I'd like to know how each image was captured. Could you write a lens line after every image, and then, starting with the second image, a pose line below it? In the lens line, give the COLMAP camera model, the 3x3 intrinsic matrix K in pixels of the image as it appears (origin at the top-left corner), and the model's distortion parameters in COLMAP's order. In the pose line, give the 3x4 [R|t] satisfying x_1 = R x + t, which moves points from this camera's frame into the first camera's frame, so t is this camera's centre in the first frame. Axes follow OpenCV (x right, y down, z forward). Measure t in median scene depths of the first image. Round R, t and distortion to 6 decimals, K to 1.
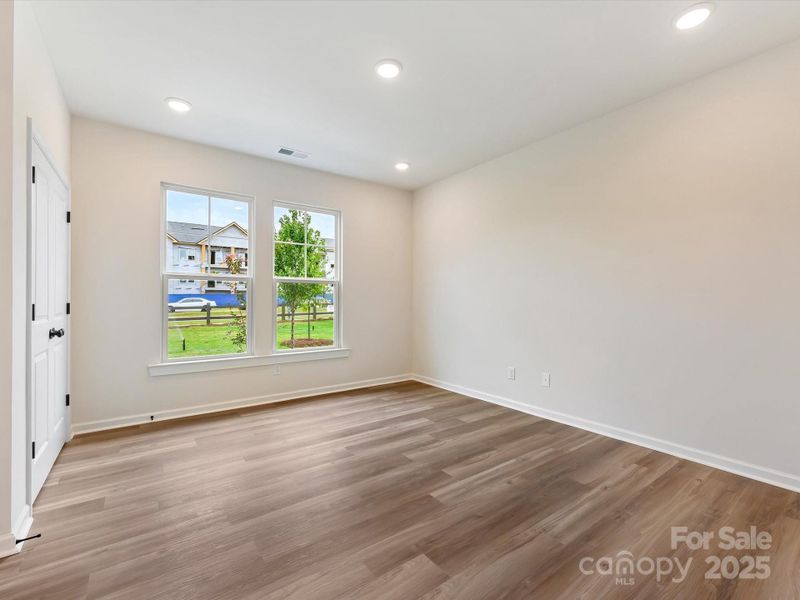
lens RADIAL K [[360.1, 0, 401.5], [0, 360.1, 300.9], [0, 0, 1]] dist [-0.001874, -0.000867]
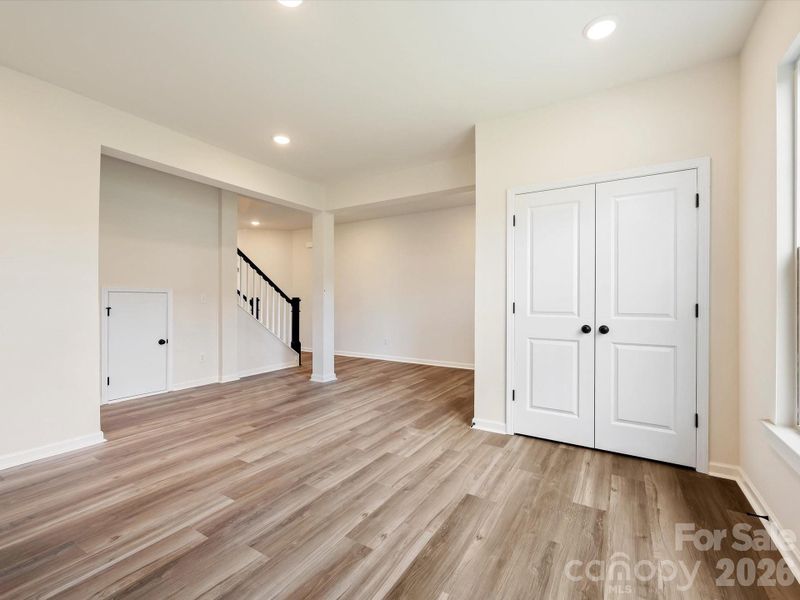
lens RADIAL K [[360.1, 0, 395.9], [0, 360.1, 296.6], [0, 0, 1]] dist [-0.001874, -0.000867]
pose [[-0.928926, -0.006449, -0.370209, 0.028429], [-0.005879, 0.999979, -0.002668, -0.005815], [0.370218, -0.000302, -0.928945, 1.554277]]
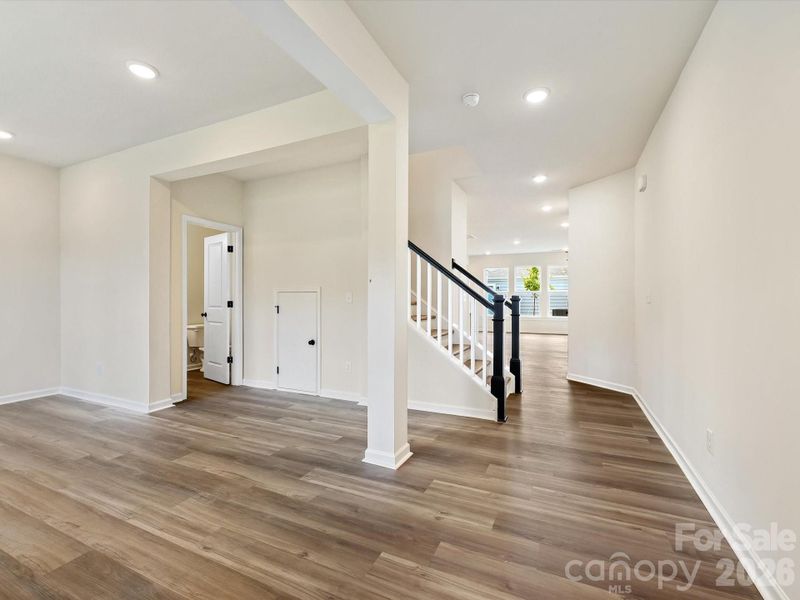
lens RADIAL K [[360.1, 0, 401.2], [0, 360.1, 300.5], [0, 0, 1]] dist [-0.001874, -0.000867]
pose [[-0.494454, -0.006395, 0.869180, -1.135610], [0.004165, 0.999944, 0.009727, 0.002568], [-0.869194, 0.008430, -0.494400, 0.130322]]
